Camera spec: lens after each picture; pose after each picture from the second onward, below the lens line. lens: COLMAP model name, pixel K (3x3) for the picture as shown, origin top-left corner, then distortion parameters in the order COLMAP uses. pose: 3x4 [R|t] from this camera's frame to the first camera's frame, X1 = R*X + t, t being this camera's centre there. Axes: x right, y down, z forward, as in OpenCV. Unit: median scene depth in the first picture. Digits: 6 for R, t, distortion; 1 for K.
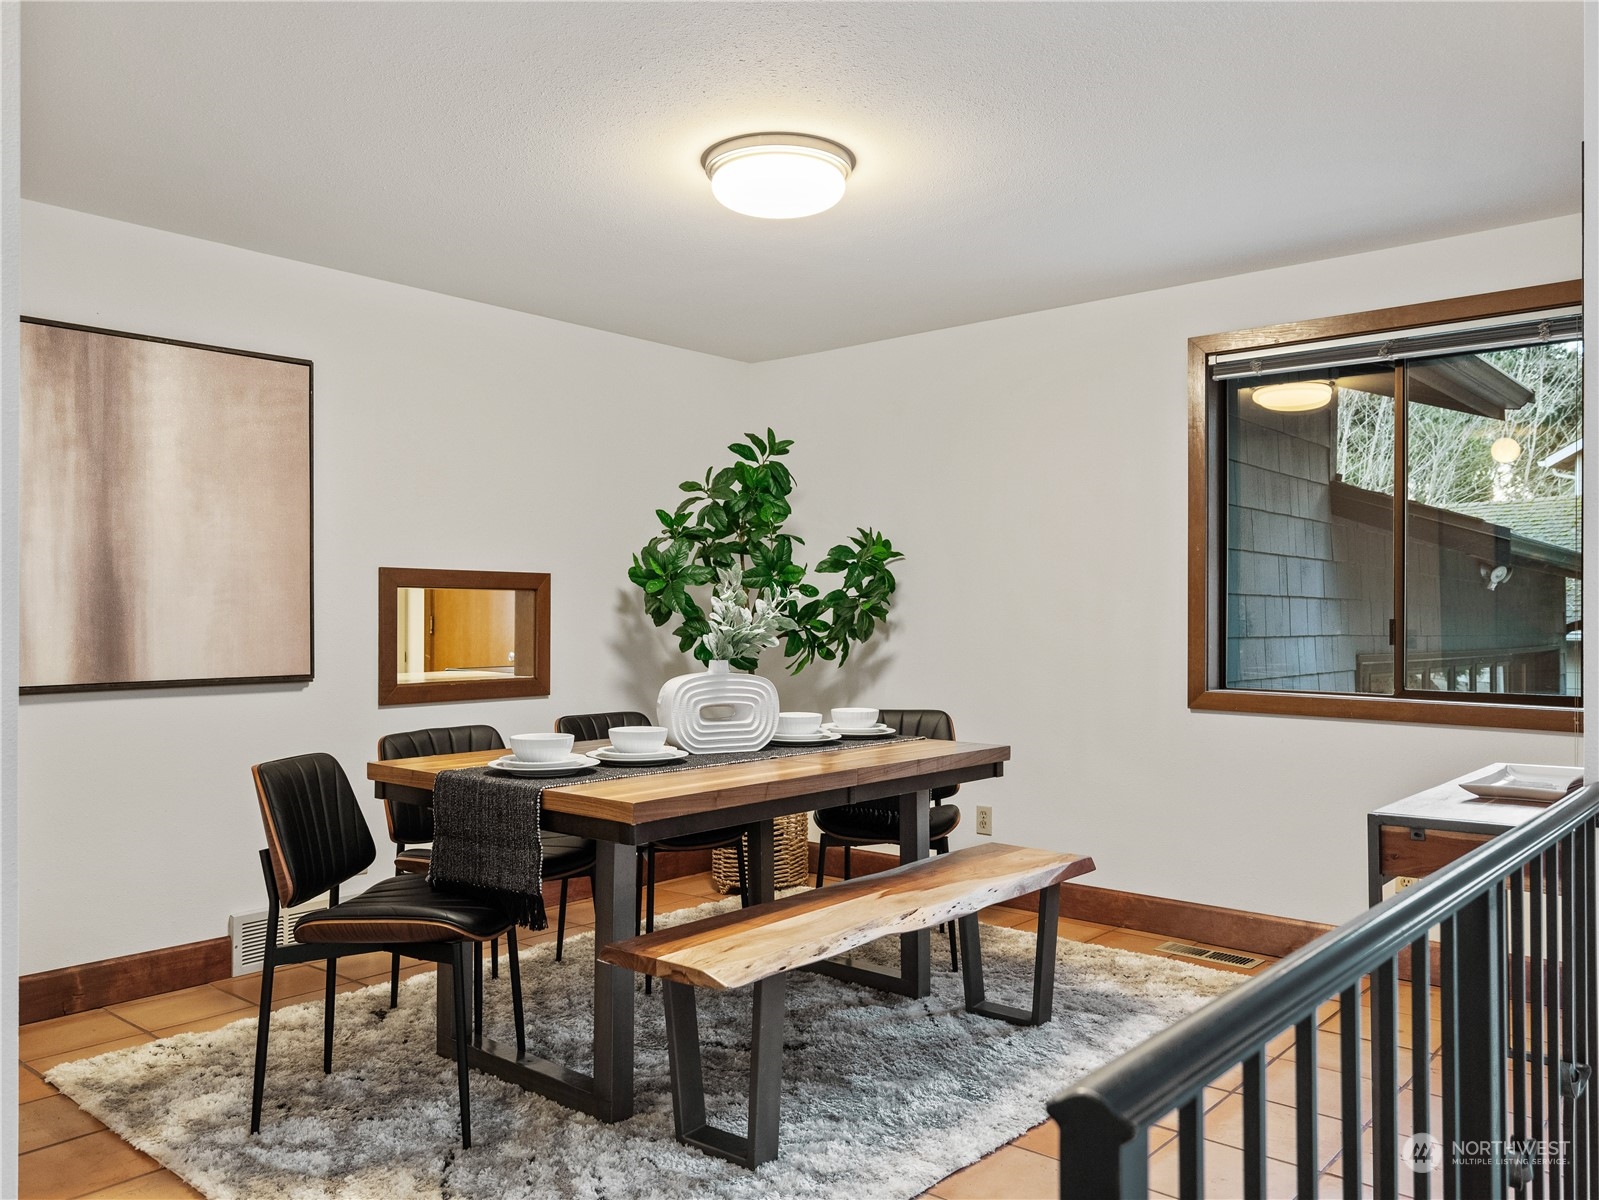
lens RADIAL K [[1249.6, 0, 798.7], [0, 1249.6, 612.0], [0, 0, 1]] dist [0.013526, -0.000059]
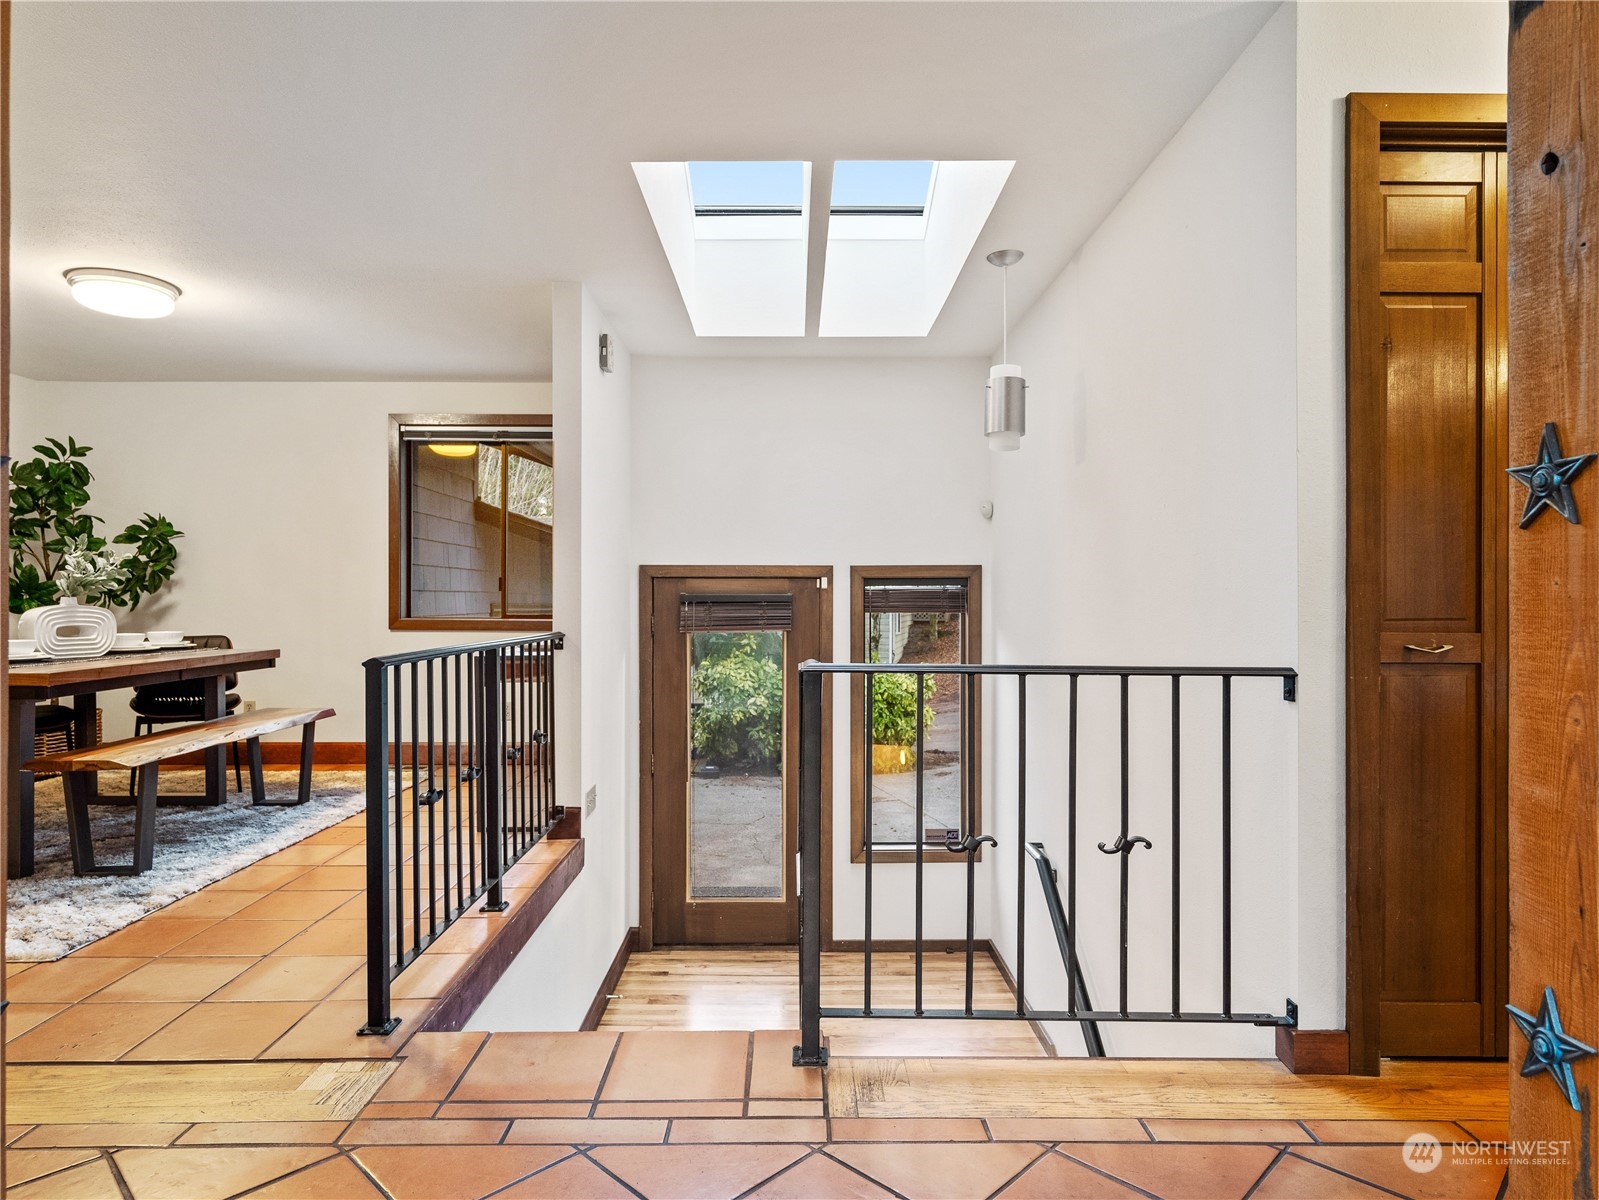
lens RADIAL K [[923.8, 0, 795.6], [0, 923.8, 598.9], [0, 0, 1]] dist [-0.014680, 0.007053]
pose [[0.751026, -0.005915, 0.660246, -0.092113], [-0.001968, 0.999935, 0.011197, 0.017709], [-0.660269, -0.009709, 0.750966, -0.280691]]
